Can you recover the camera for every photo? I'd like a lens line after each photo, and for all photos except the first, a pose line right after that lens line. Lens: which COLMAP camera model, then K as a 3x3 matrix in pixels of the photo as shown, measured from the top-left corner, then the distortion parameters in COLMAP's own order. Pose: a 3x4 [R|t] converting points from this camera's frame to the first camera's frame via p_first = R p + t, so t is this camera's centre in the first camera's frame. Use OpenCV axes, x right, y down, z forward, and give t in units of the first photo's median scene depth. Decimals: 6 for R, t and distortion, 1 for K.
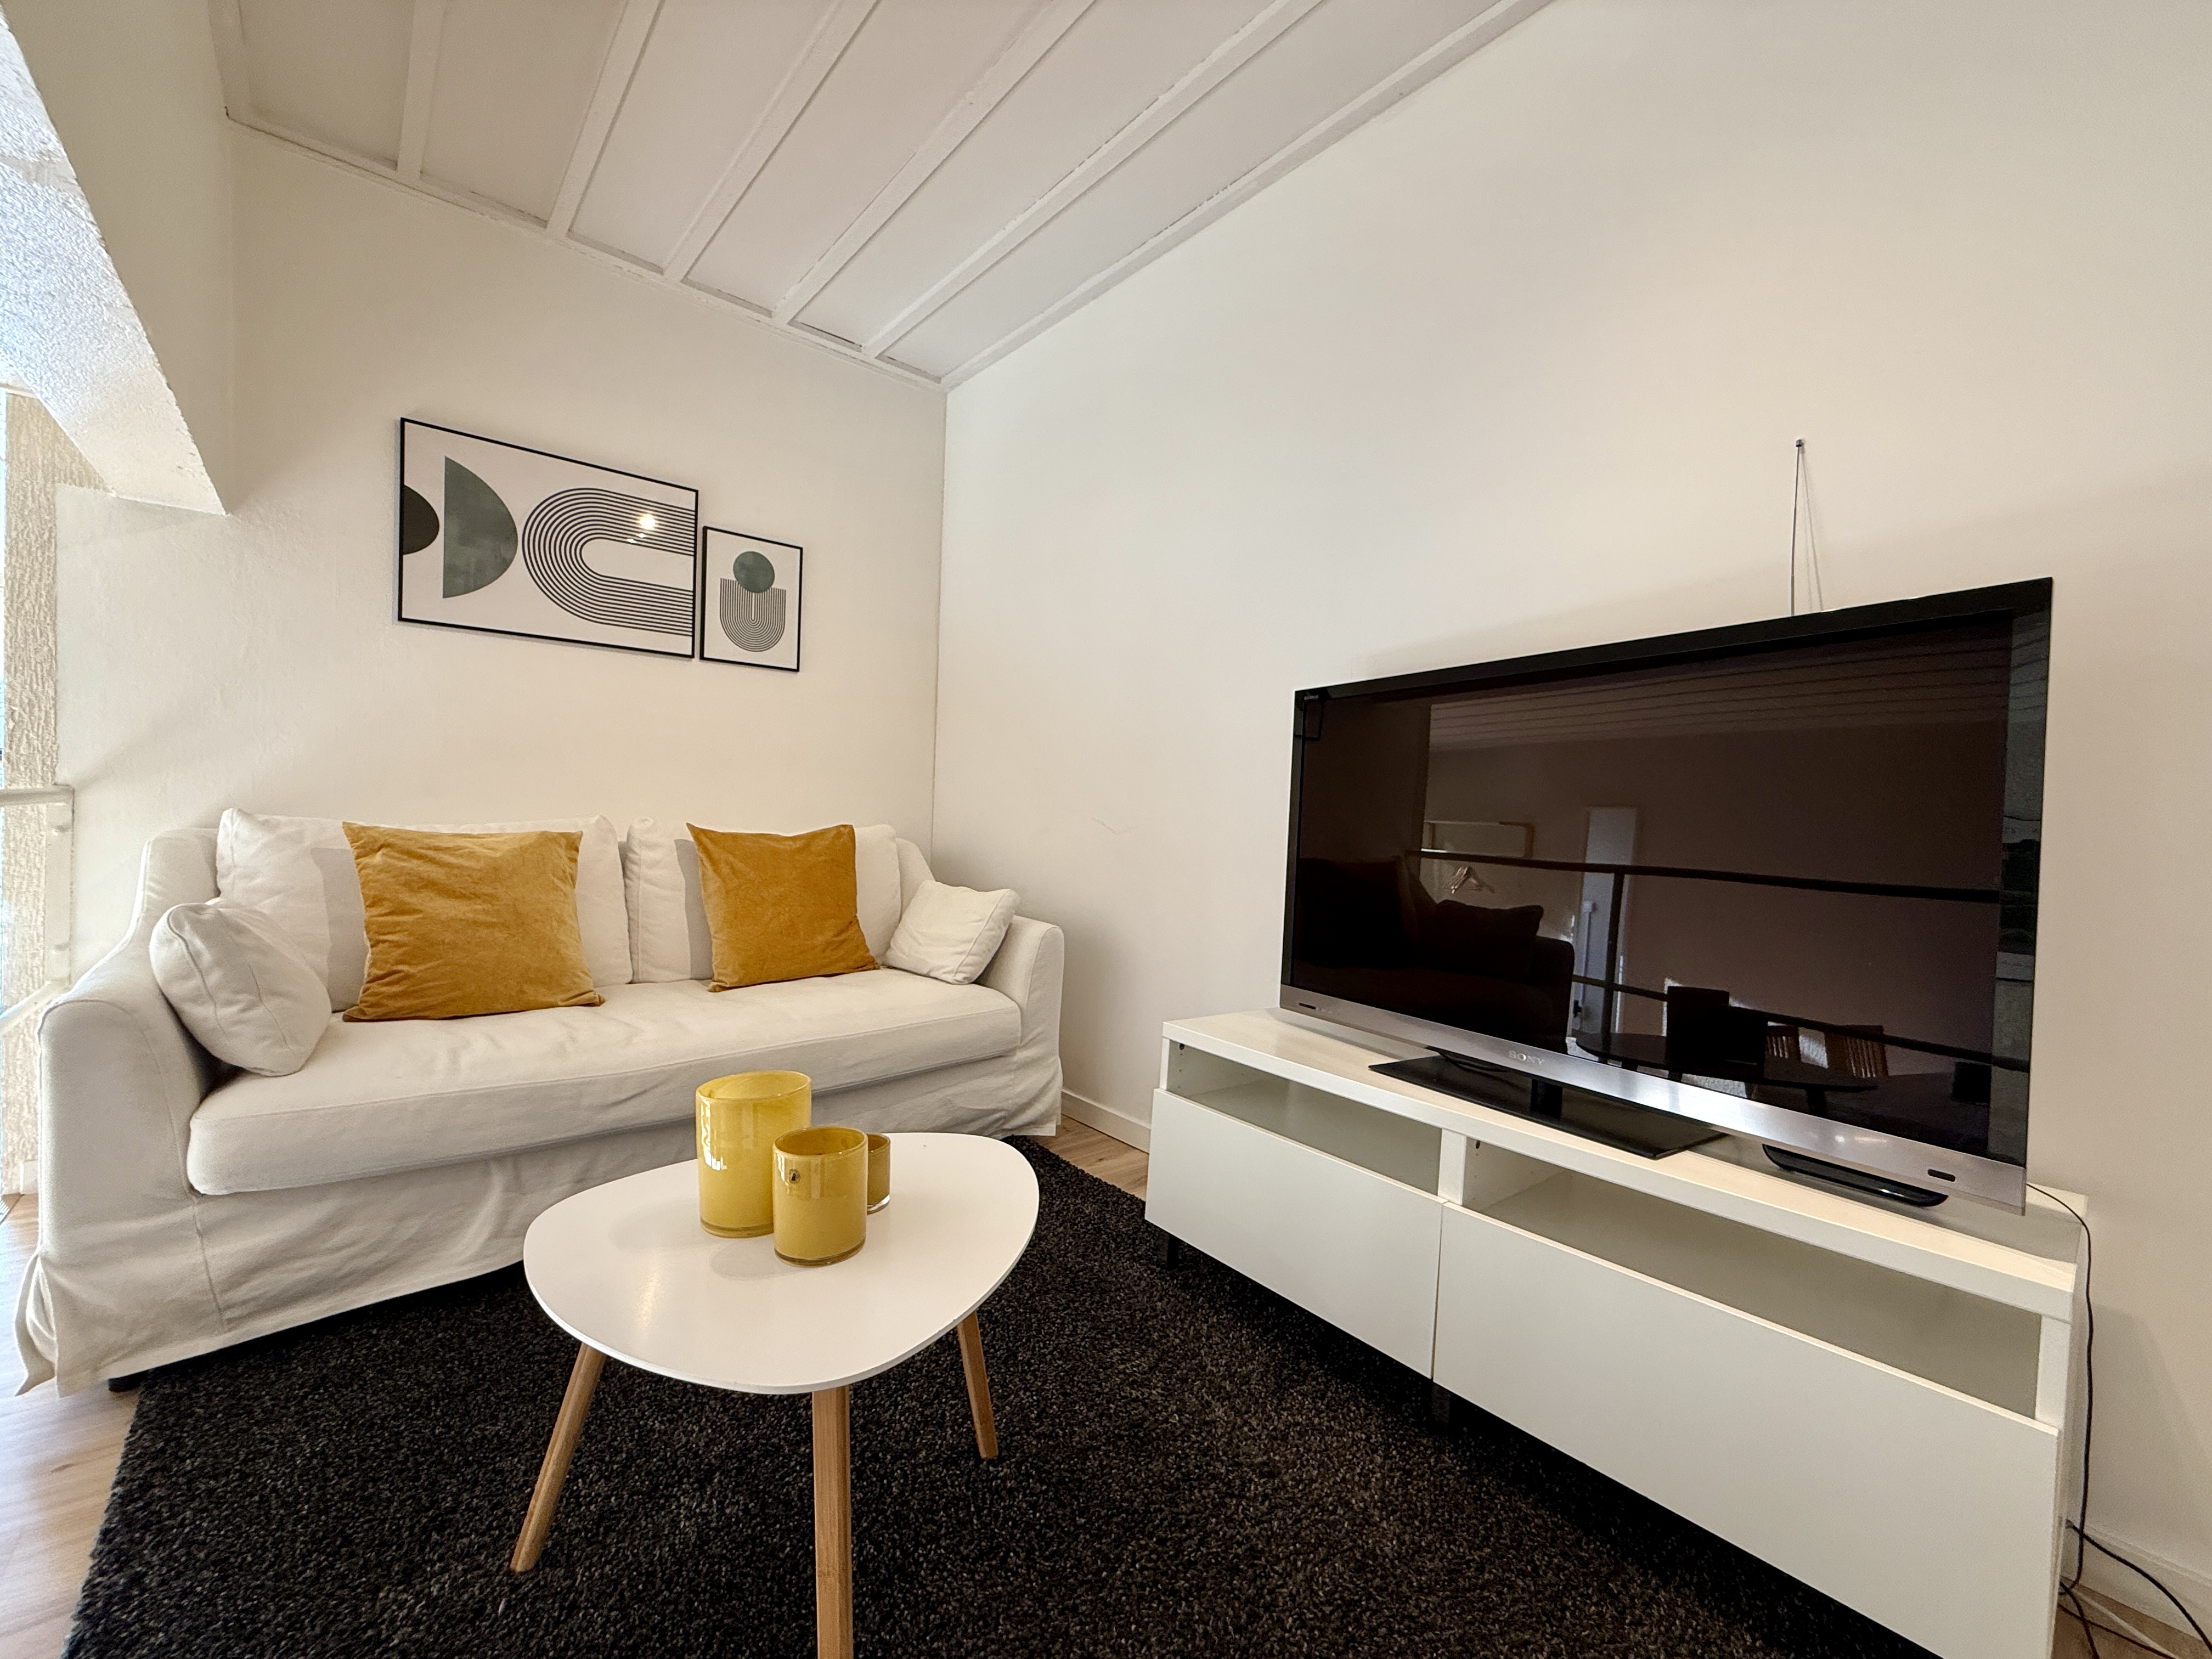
lens RADIAL K [[886.3, 0, 1096.1], [0, 886.3, 830.6], [0, 0, 1]] dist [0.006624, 0.000338]
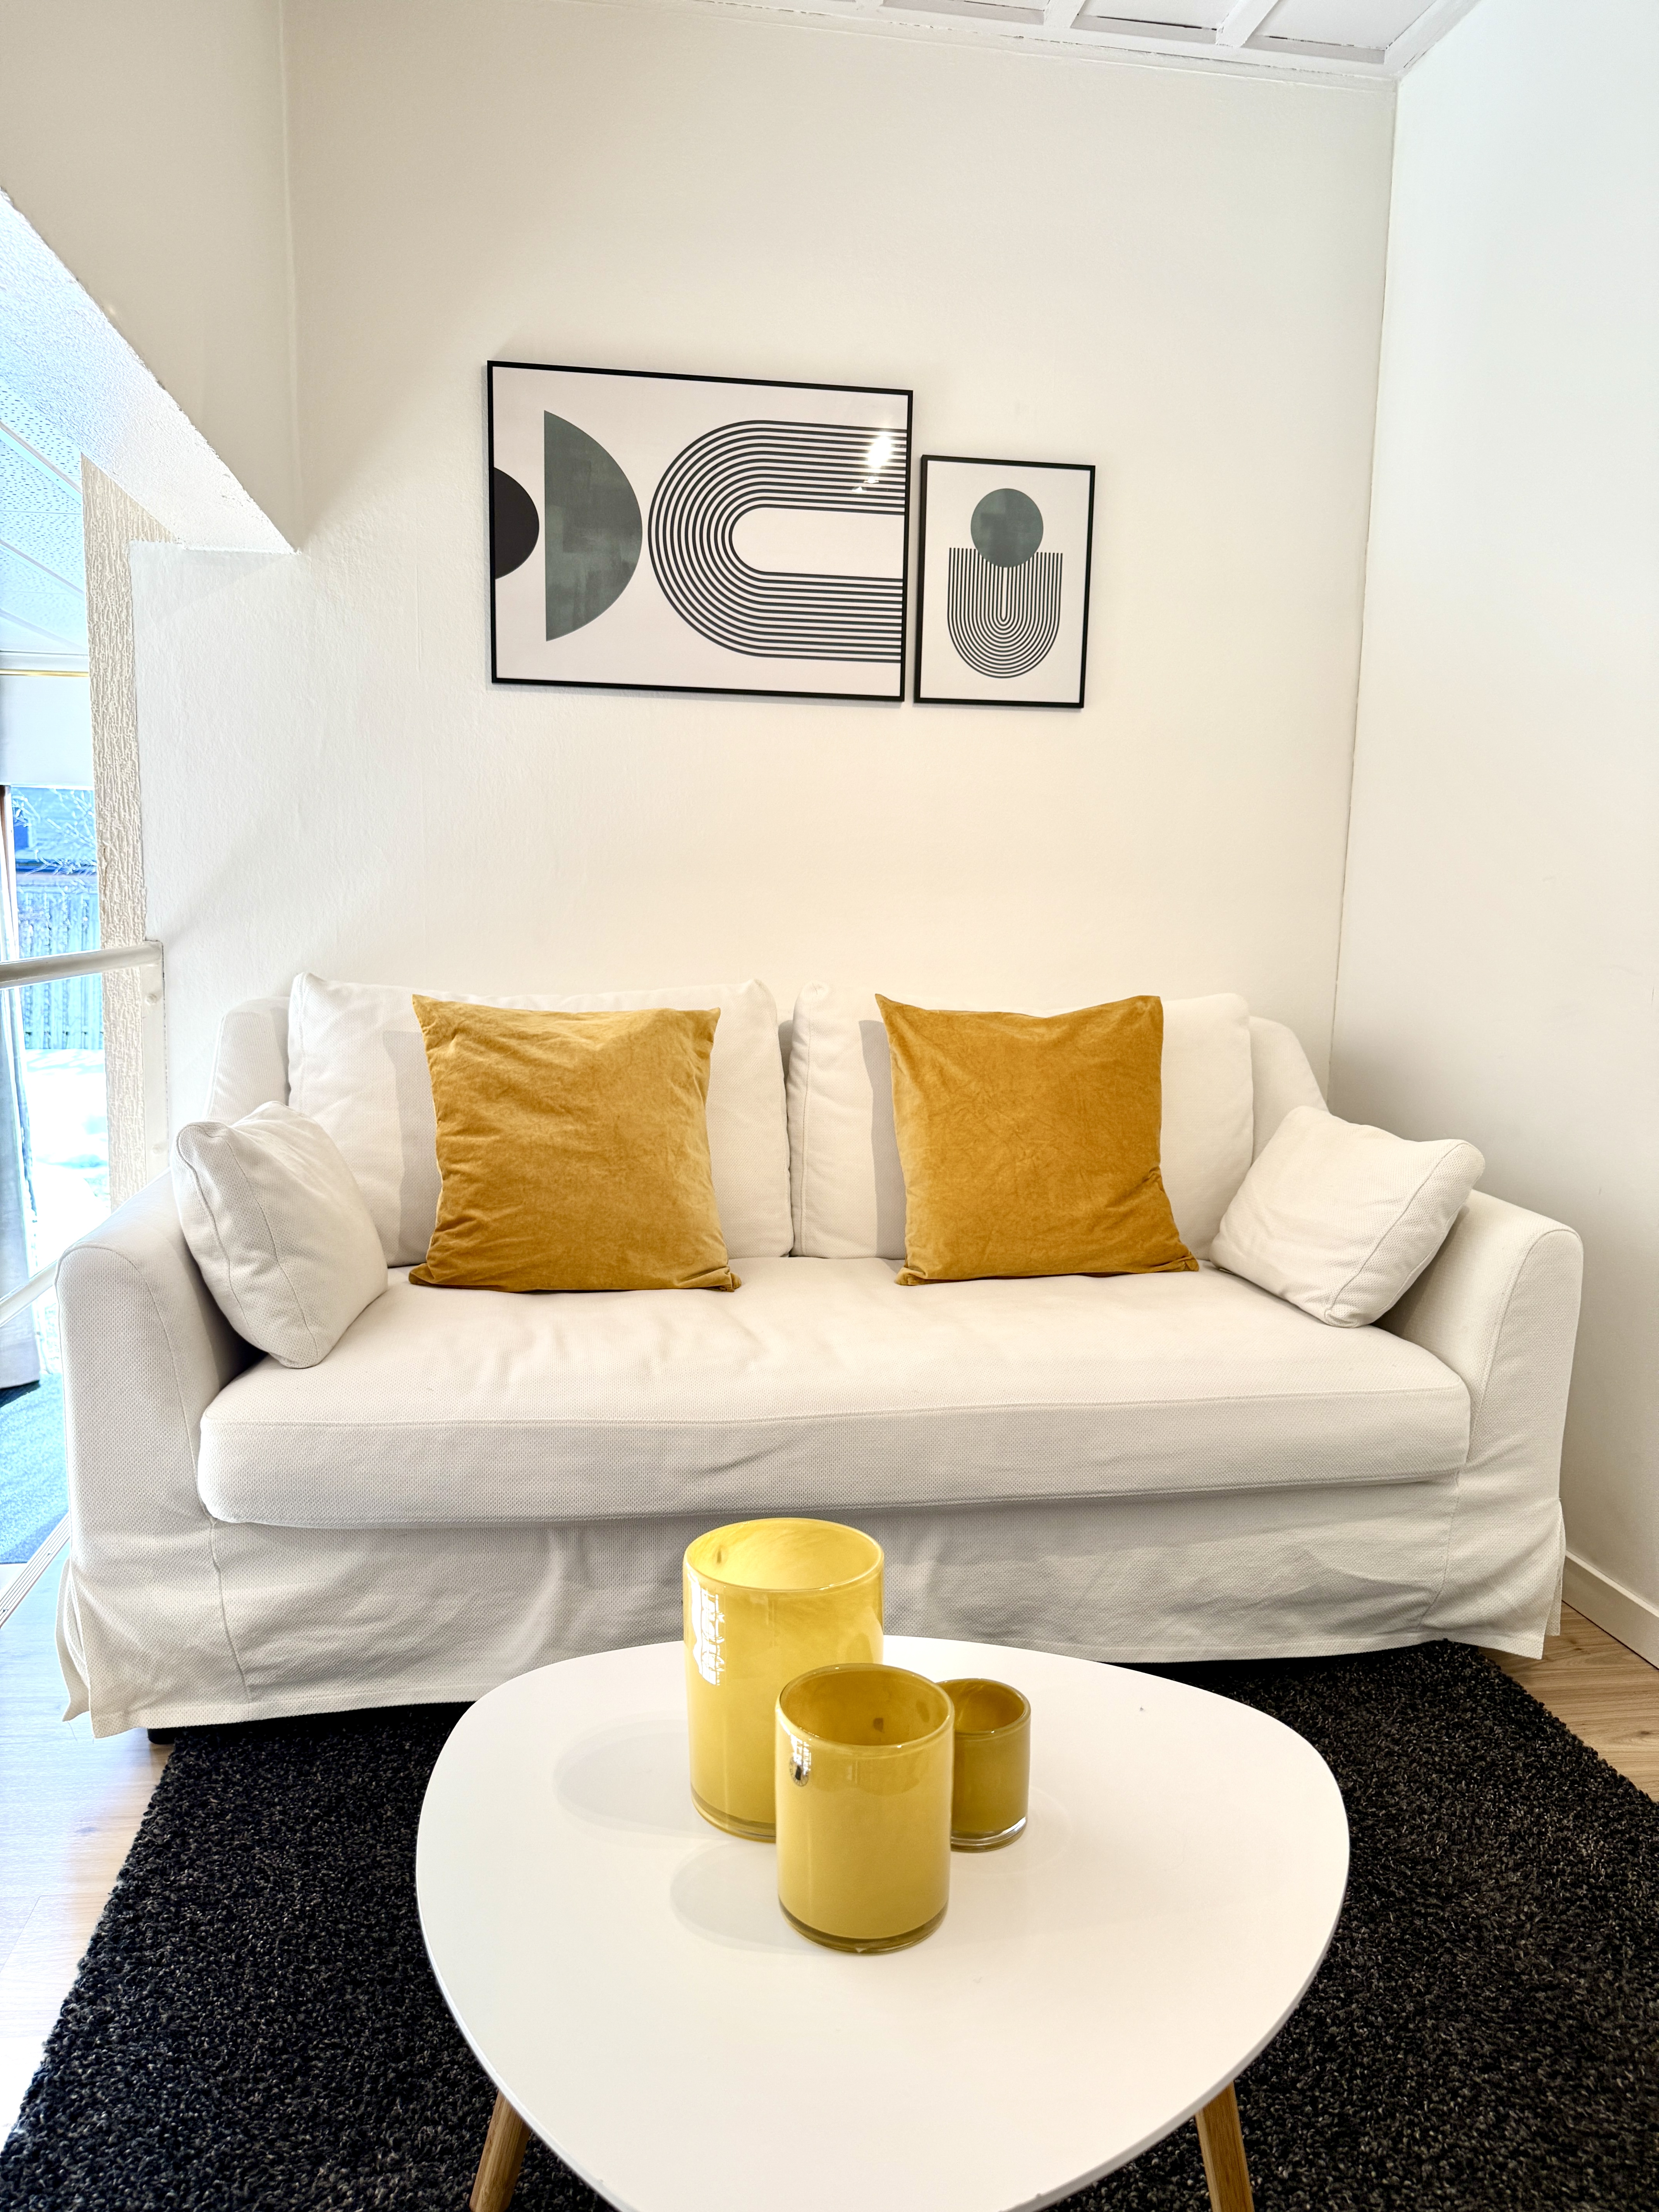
lens RADIAL K [[1568.7, 0, 823.0], [0, 1568.7, 1113.7], [0, 0, 1]] dist [0.048647, -0.053924]
pose [[0.855641, 0.053923, -0.514754, 0.056332], [-0.004613, 0.995313, 0.096595, -0.035821], [0.517550, -0.080276, 0.851879, 0.117070]]
